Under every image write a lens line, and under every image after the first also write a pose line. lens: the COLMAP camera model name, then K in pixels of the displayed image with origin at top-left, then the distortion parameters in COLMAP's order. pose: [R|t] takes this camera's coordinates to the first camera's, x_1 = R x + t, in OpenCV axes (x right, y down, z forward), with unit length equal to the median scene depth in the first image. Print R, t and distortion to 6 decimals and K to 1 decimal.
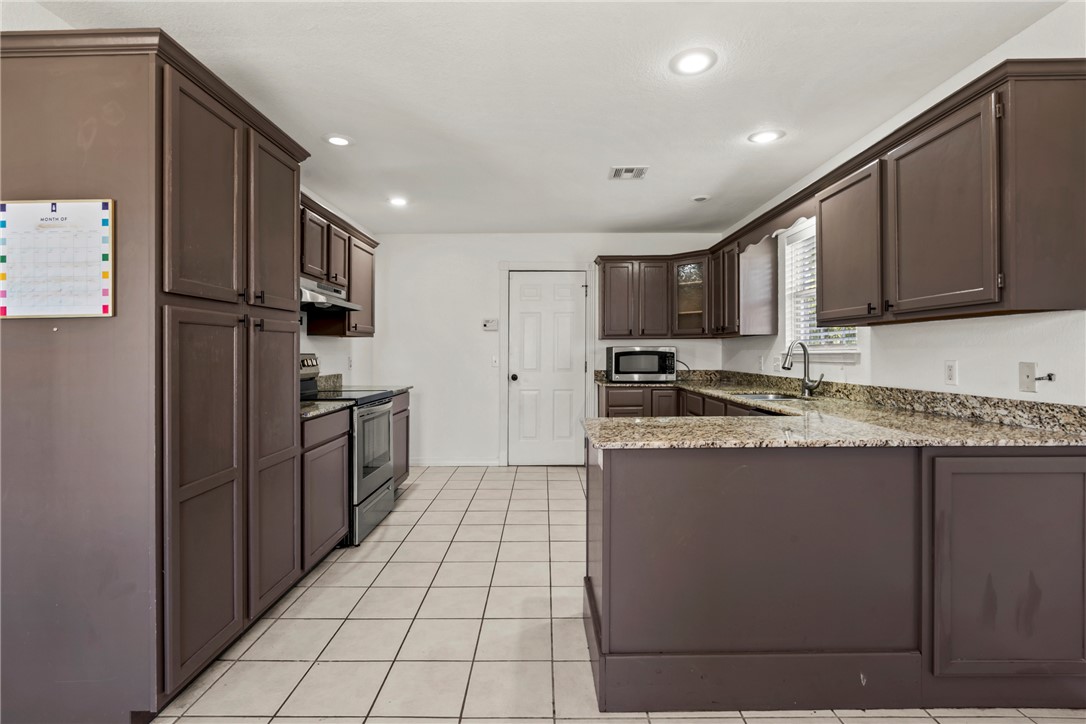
lens RADIAL K [[504.1, 0, 543.7], [0, 504.1, 353.9], [0, 0, 1]] dist [-0.000916, 0.000065]
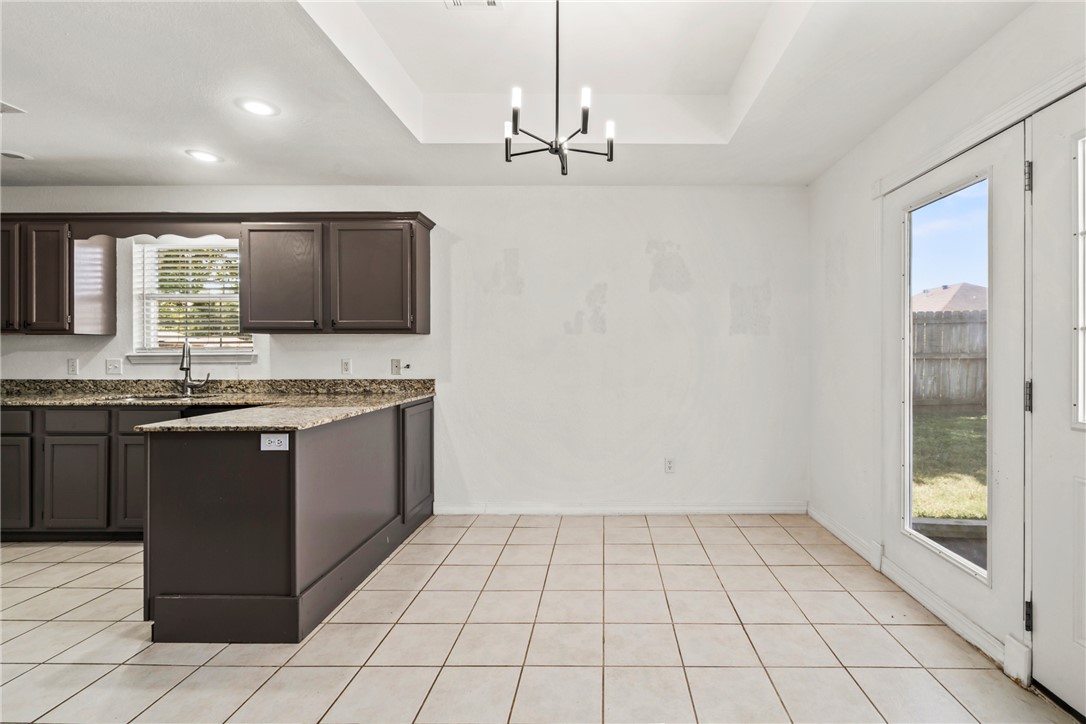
lens RADIAL K [[504.3, 0, 593.4], [0, 504.3, 352.1], [0, 0, 1]] dist [-0.000806, -0.000107]
pose [[0.011726, 0.009334, 0.999888, -0.722898], [0.003367, 0.999950, -0.009374, 0.007785], [-0.999926, 0.003477, 0.011694, 0.167748]]
